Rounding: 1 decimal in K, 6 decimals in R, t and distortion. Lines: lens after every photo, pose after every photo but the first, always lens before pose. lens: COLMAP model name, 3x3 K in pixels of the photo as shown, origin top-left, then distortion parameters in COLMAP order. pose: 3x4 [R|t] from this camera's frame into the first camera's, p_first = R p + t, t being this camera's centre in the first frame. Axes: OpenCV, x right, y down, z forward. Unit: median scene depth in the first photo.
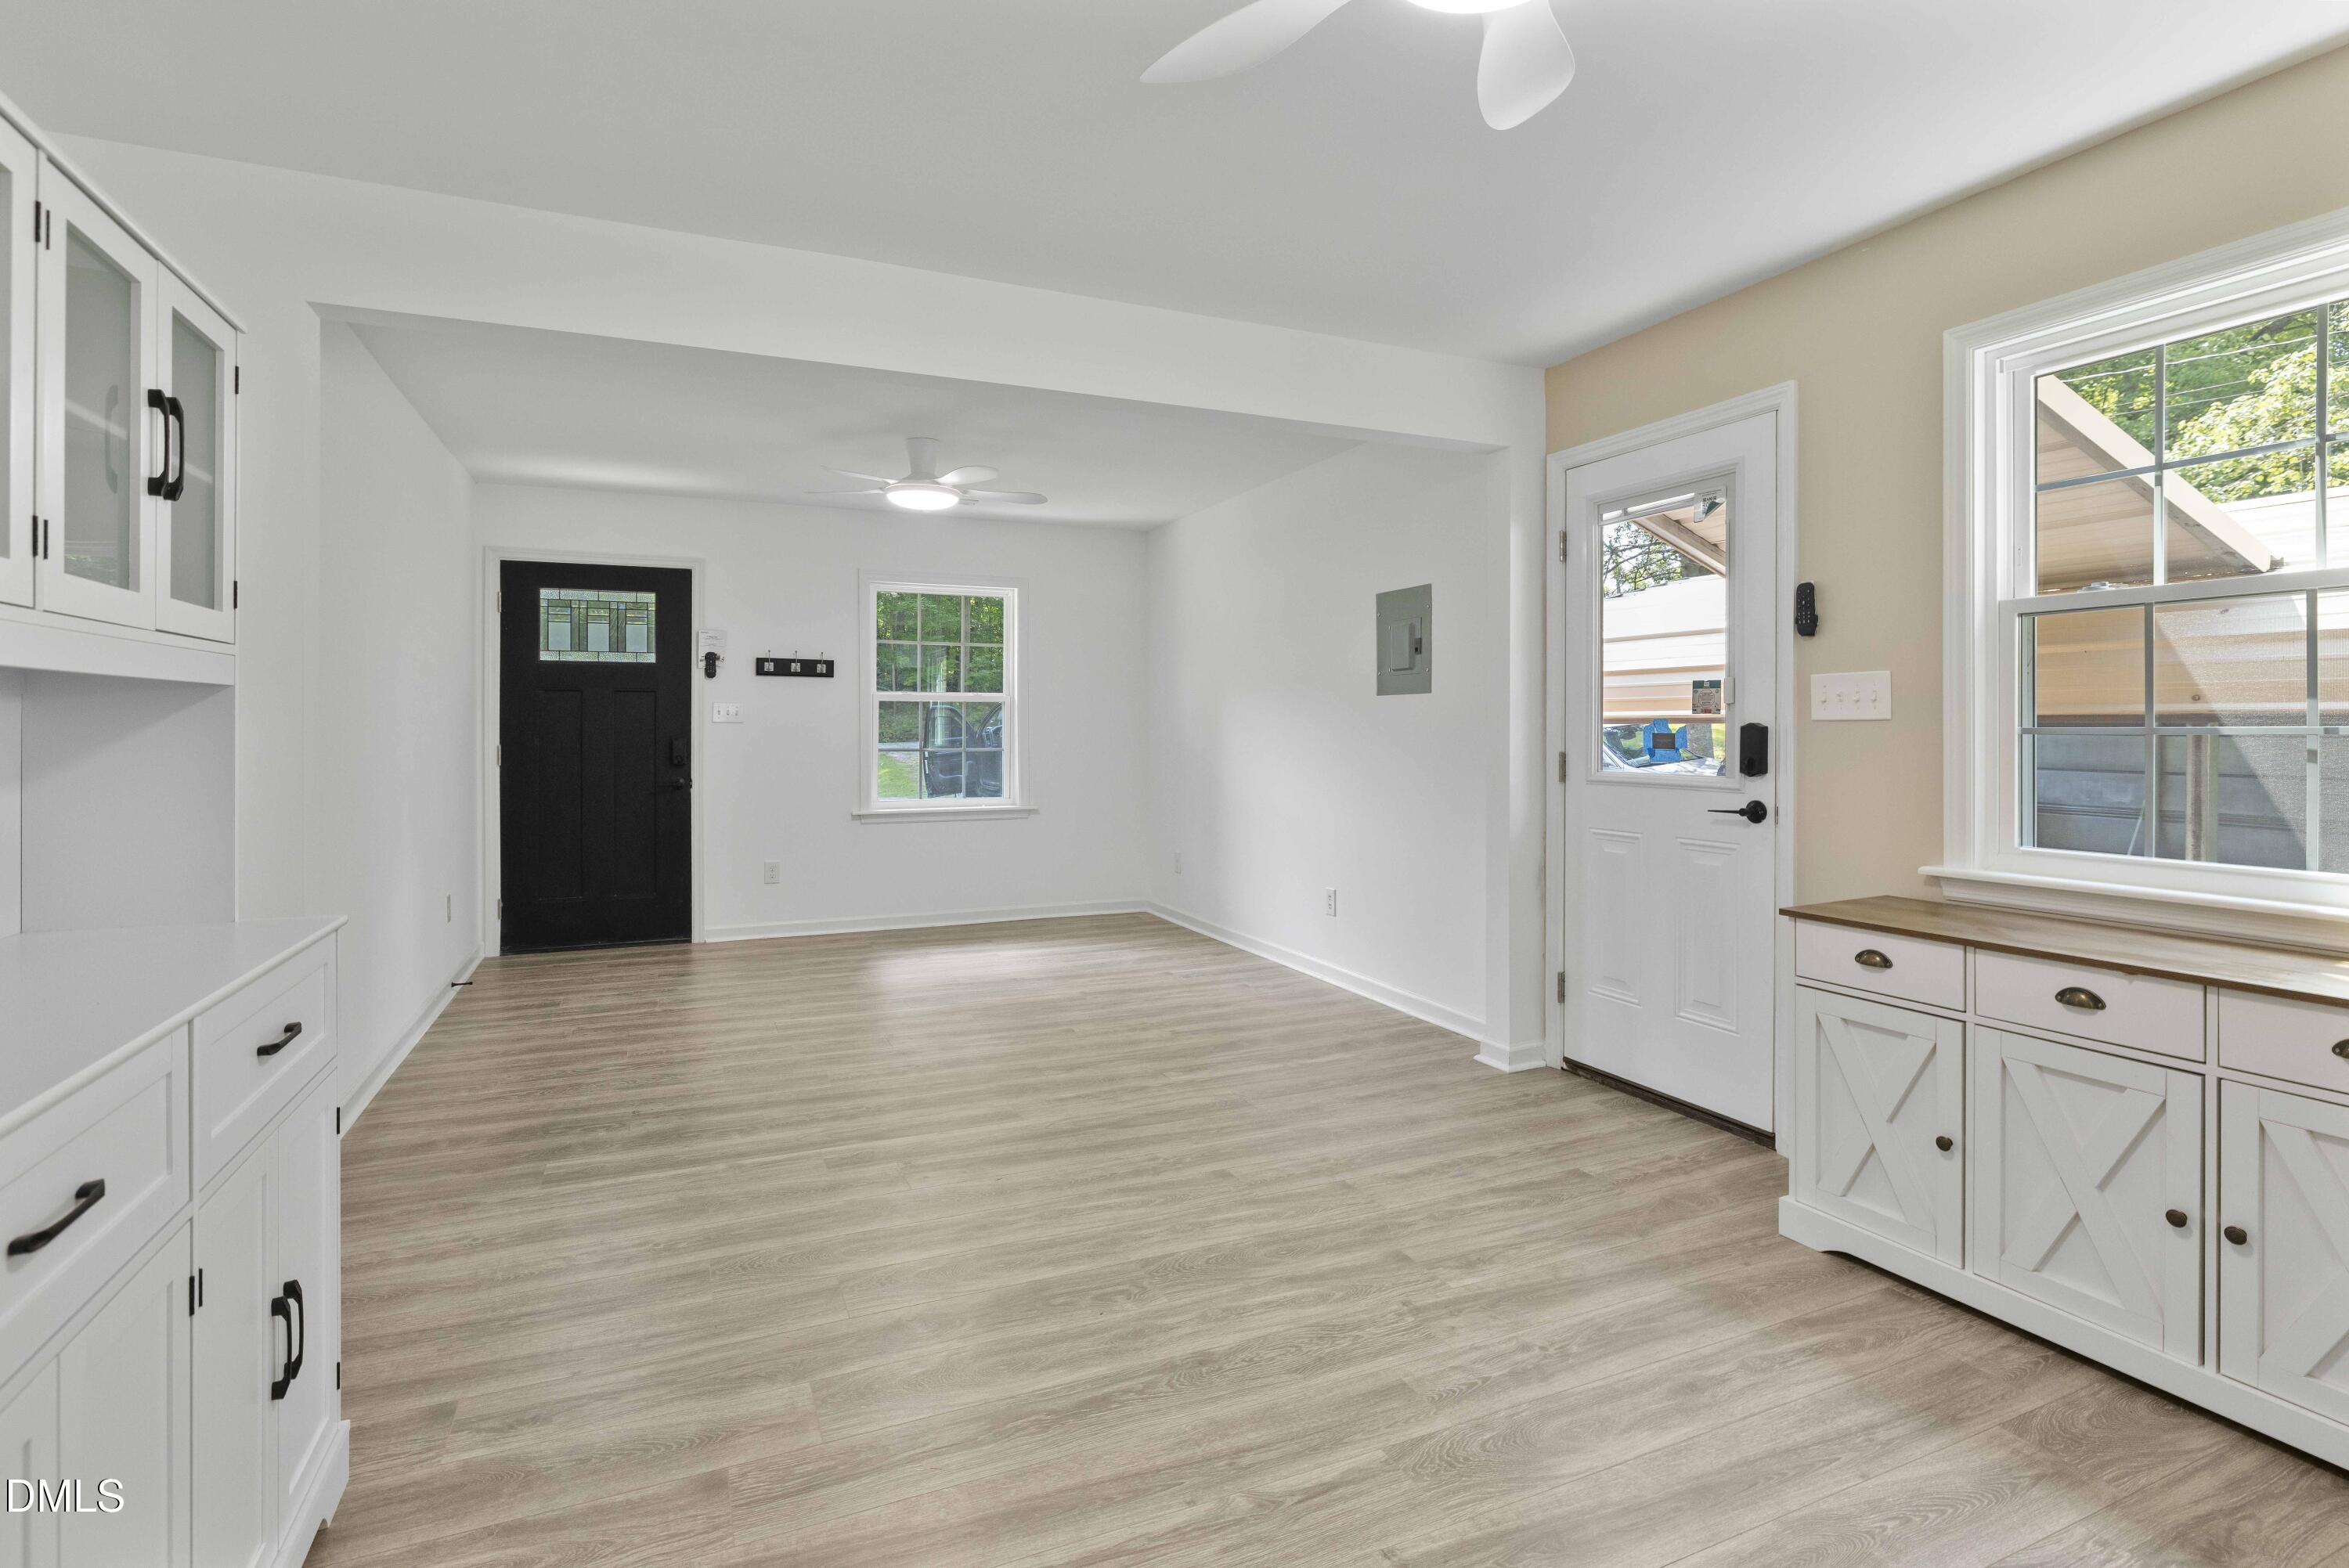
lens RADIAL K [[1139.7, 0, 1167.5], [0, 1139.7, 732.8], [0, 0, 1]] dist [-0.001395, -0.000155]
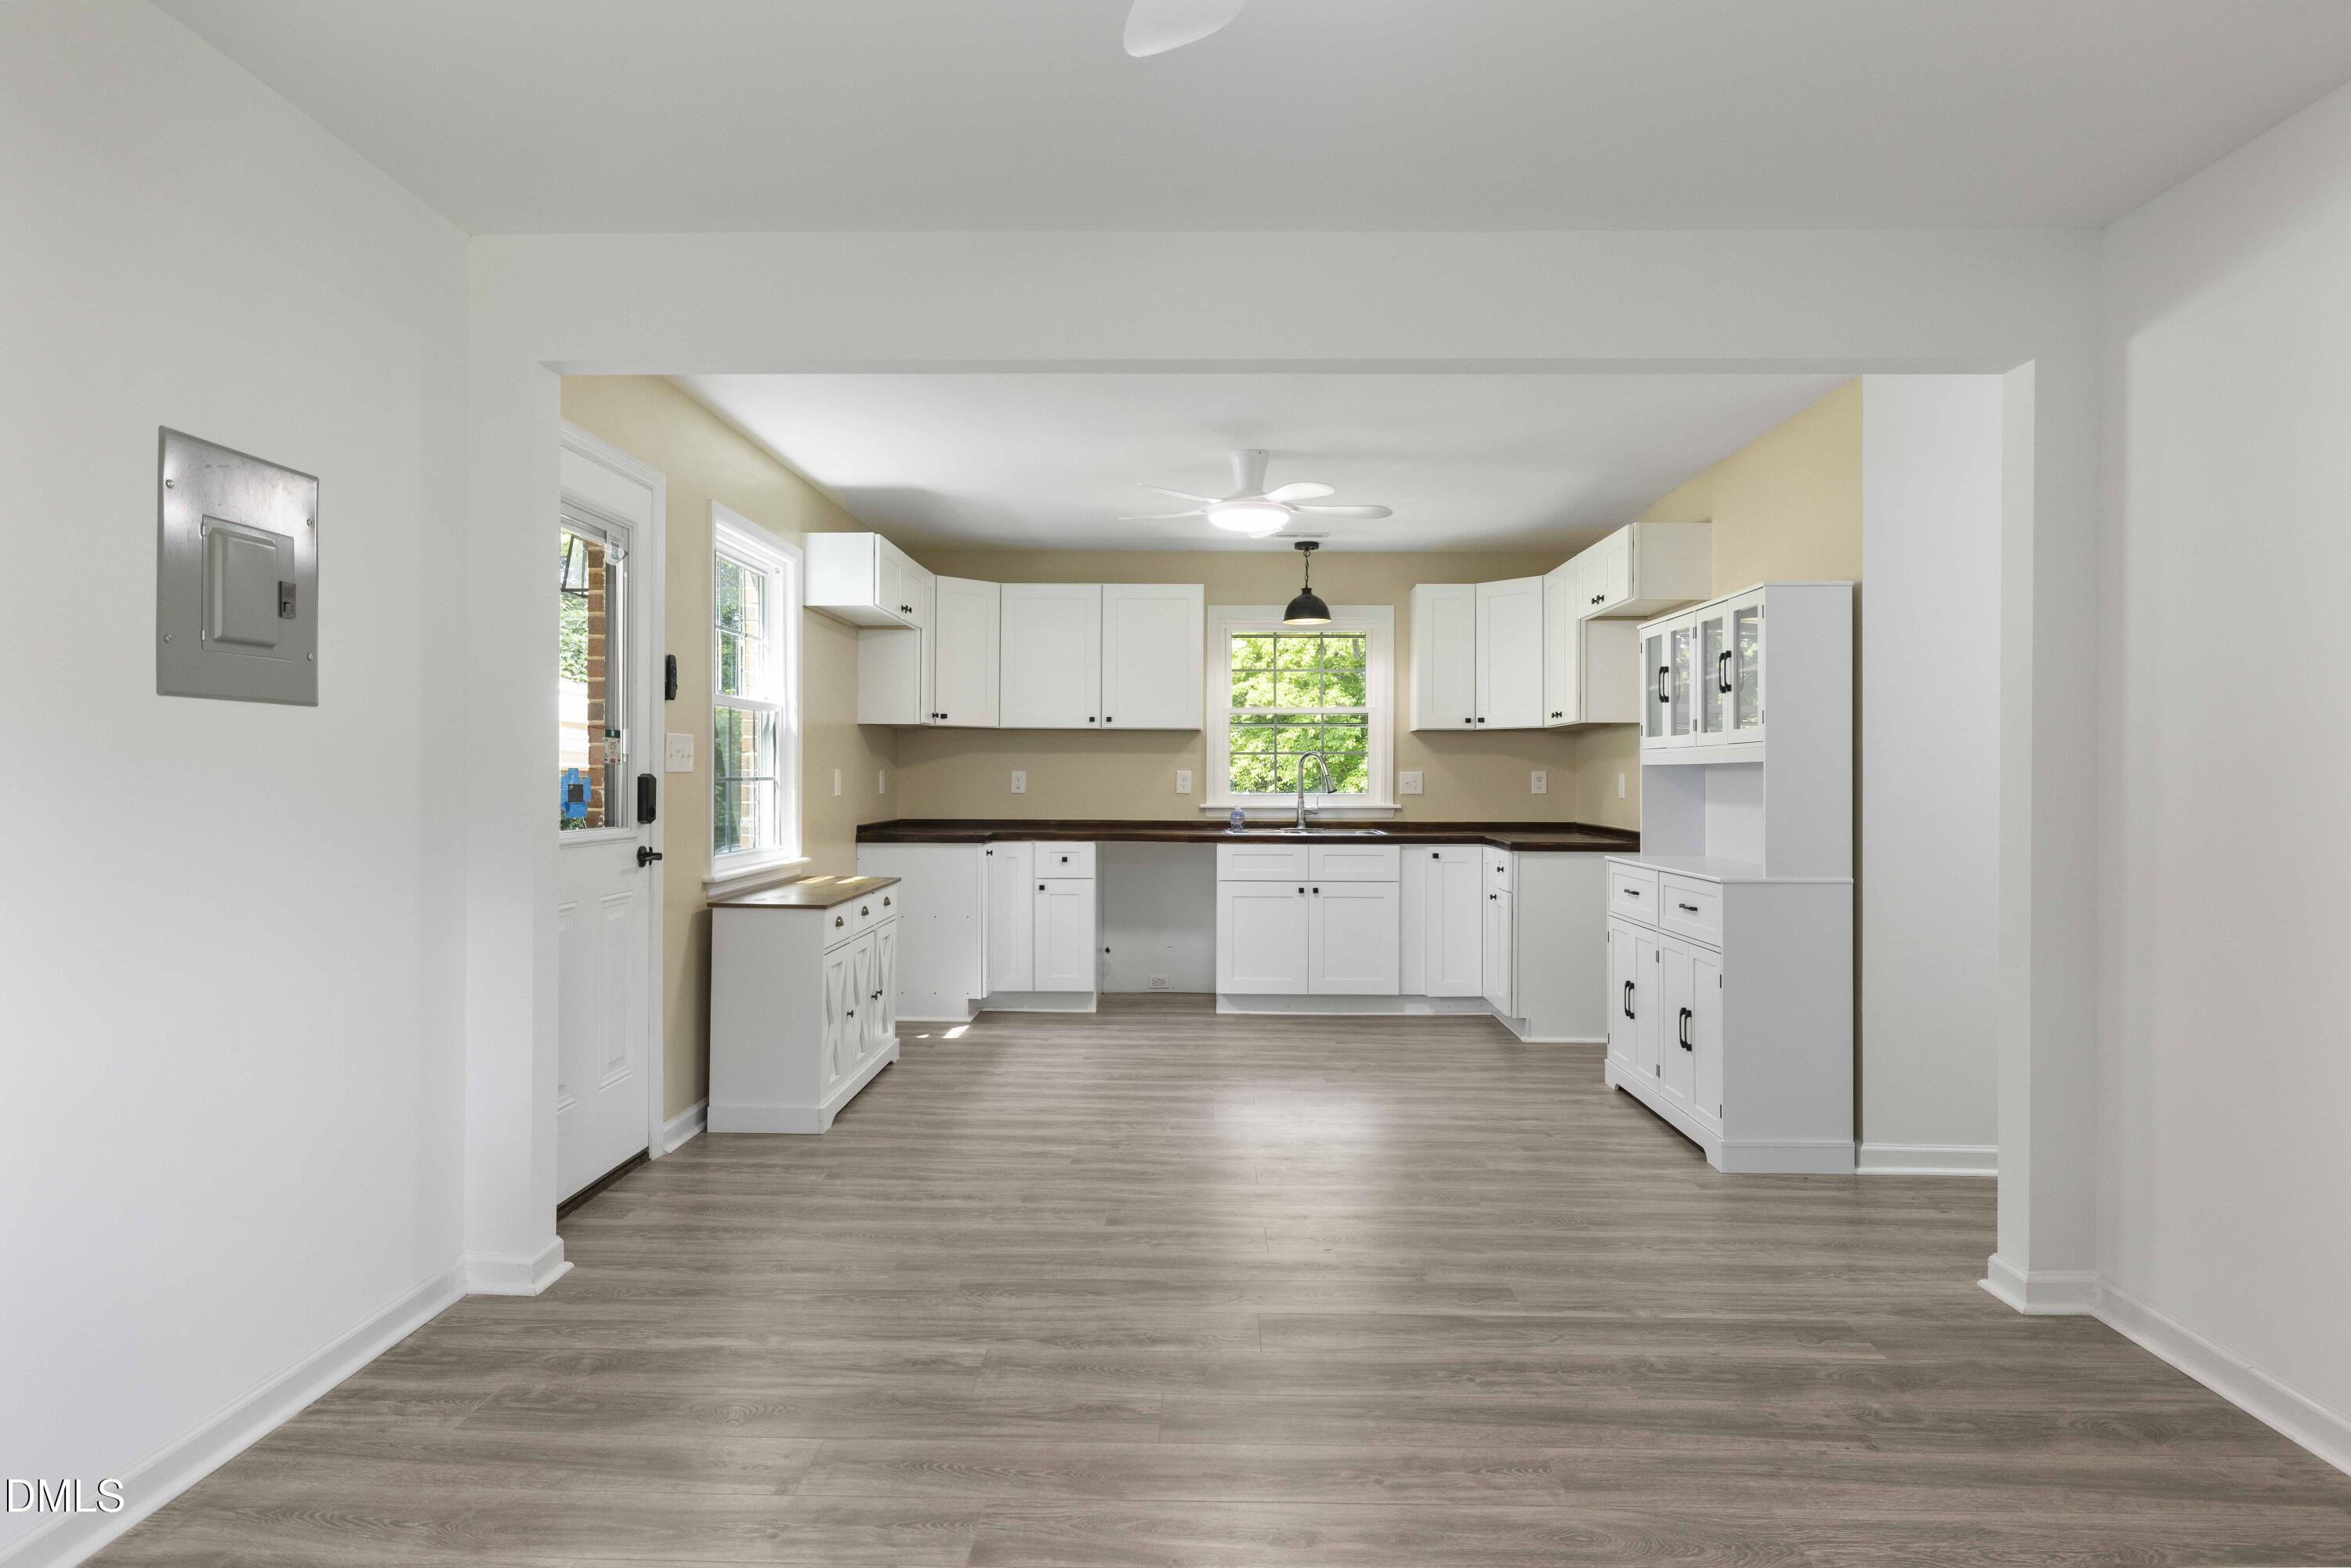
lens RADIAL K [[1335.0, 0, 1175.5], [0, 1335.0, 784.0], [0, 0, 1]] dist [0.003386, -0.000270]
pose [[-0.903992, -0.005812, 0.427510, -0.482651], [-0.000866, 0.999930, 0.011762, -0.014130], [-0.427549, 0.010263, -0.903934, 1.954800]]
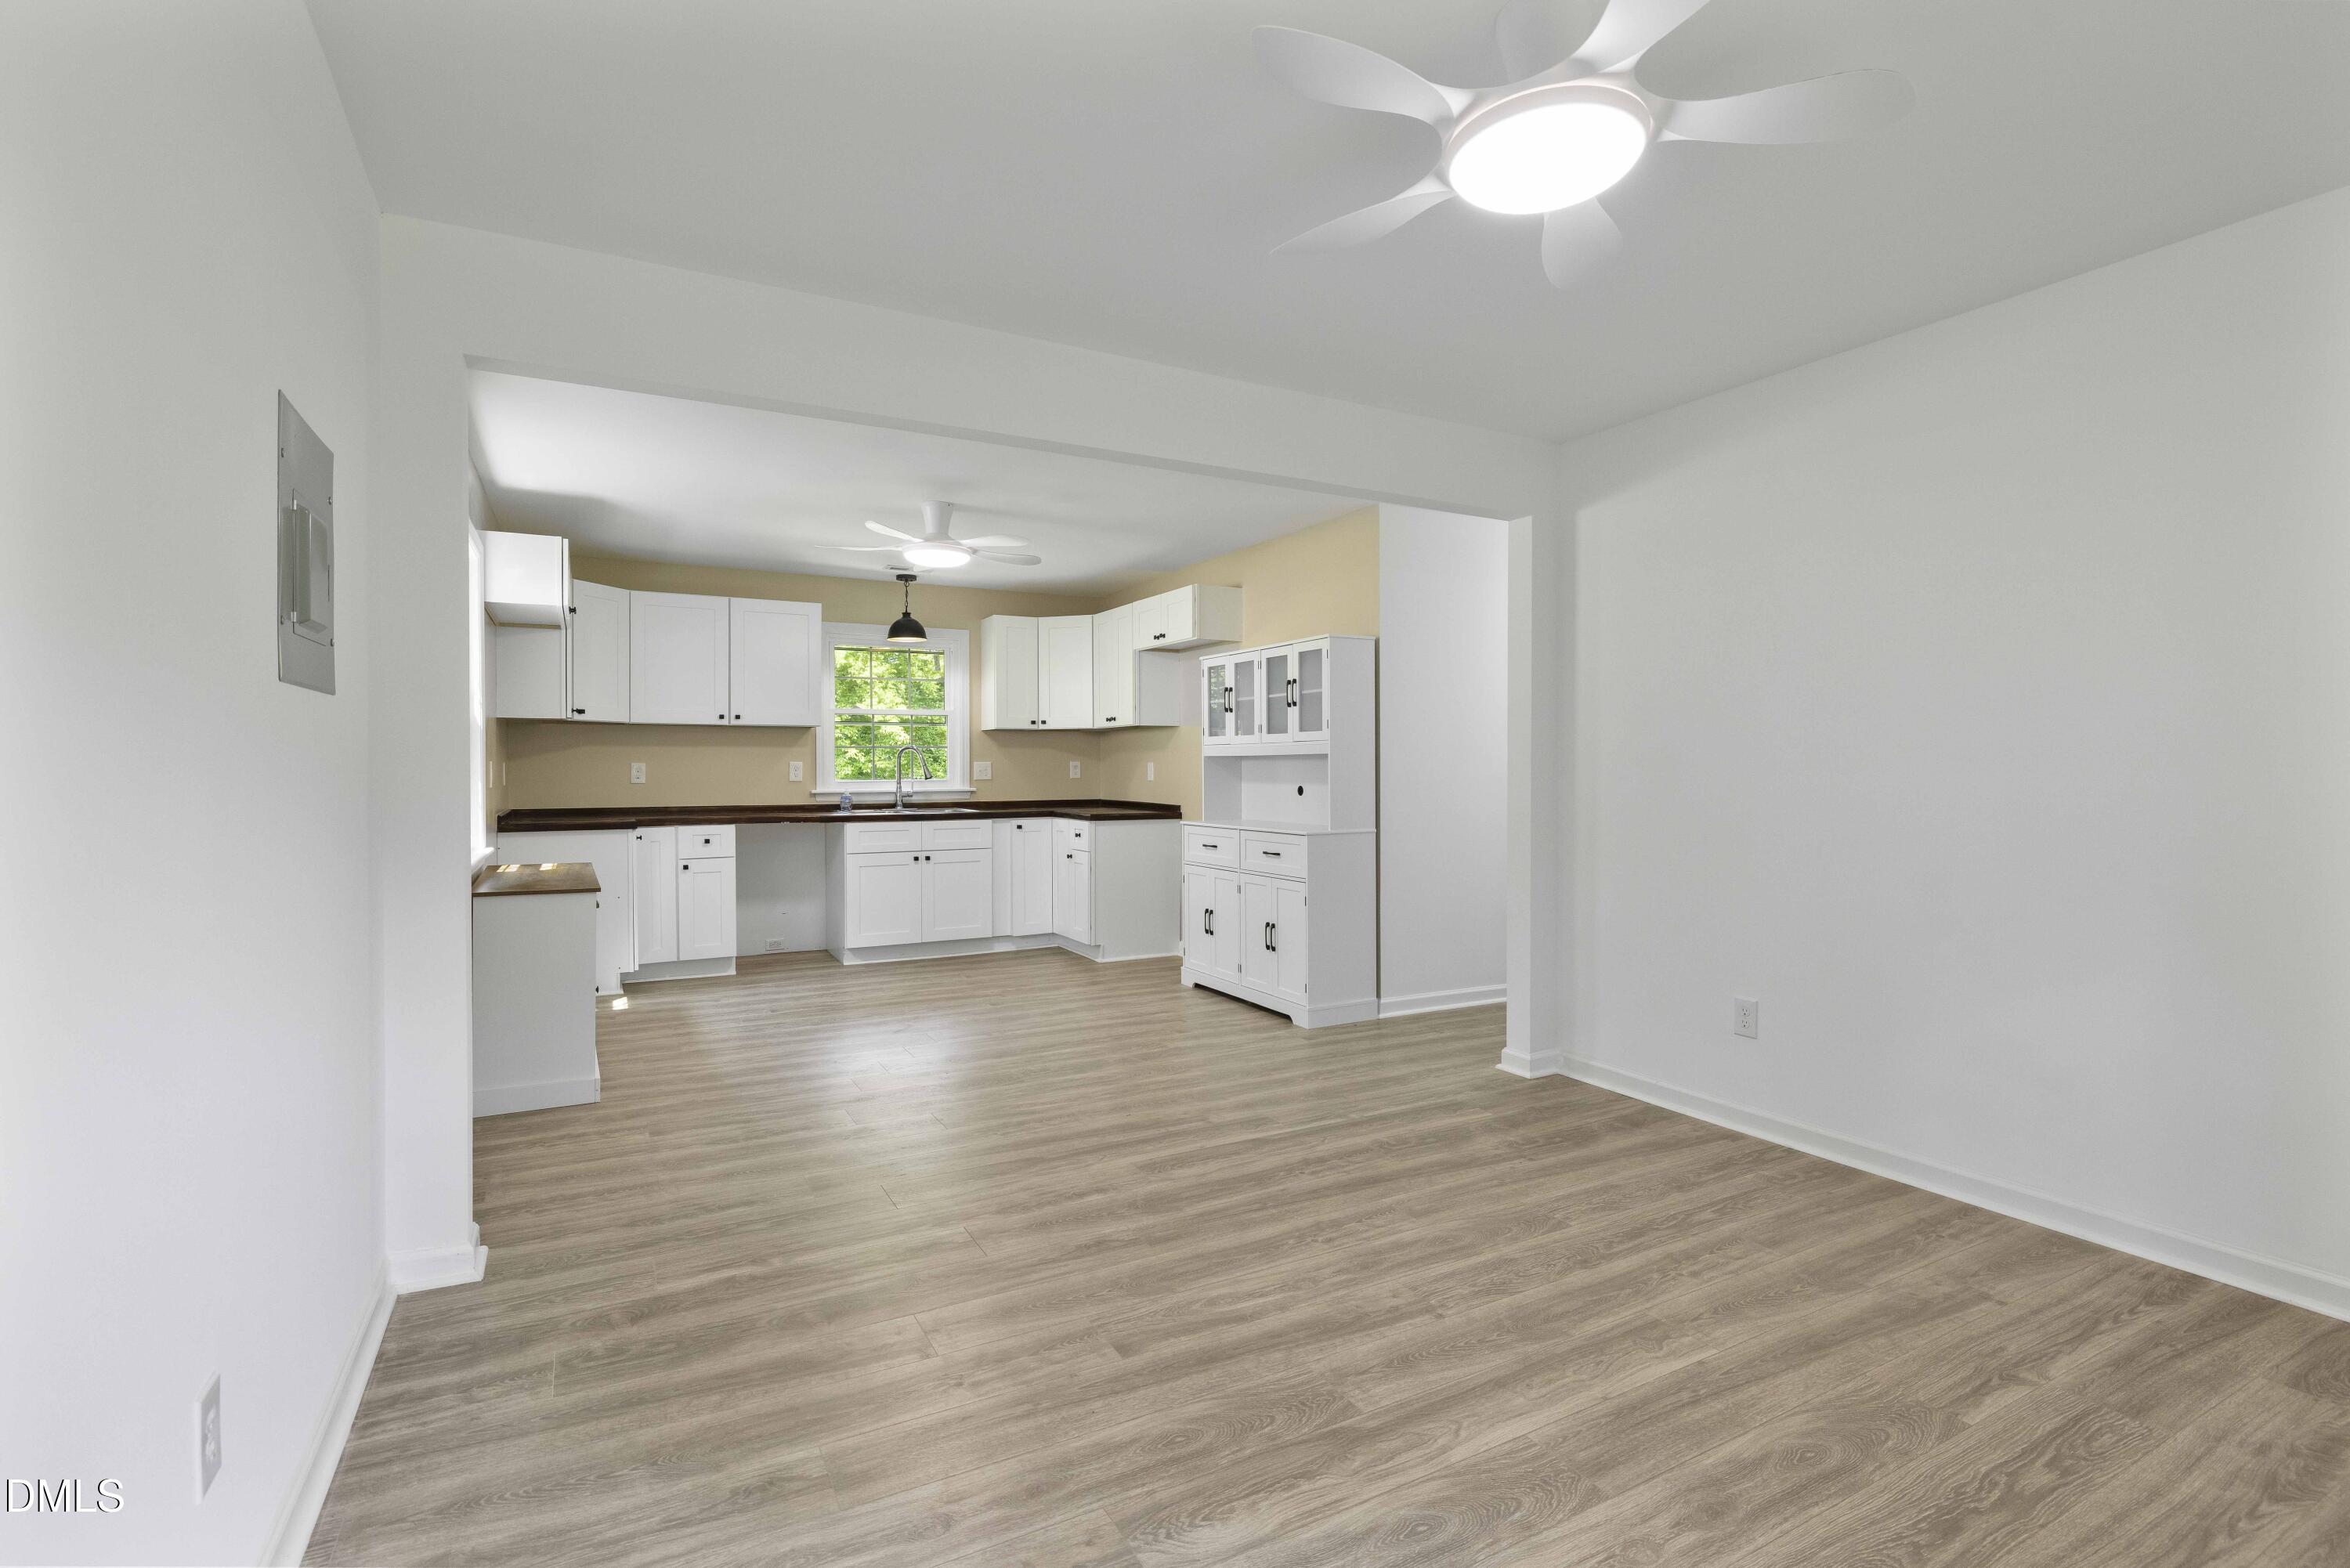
lens RADIAL K [[1085.4, 0, 1175.0], [0, 1085.4, 784.0], [0, 0, 1]] dist [-0.004308, 0.000163]
pose [[-0.997017, 0.003547, -0.077104, -0.100744], [0.001839, 0.999752, 0.022202, -0.012531], [0.077164, 0.021994, -0.996776, 2.104332]]
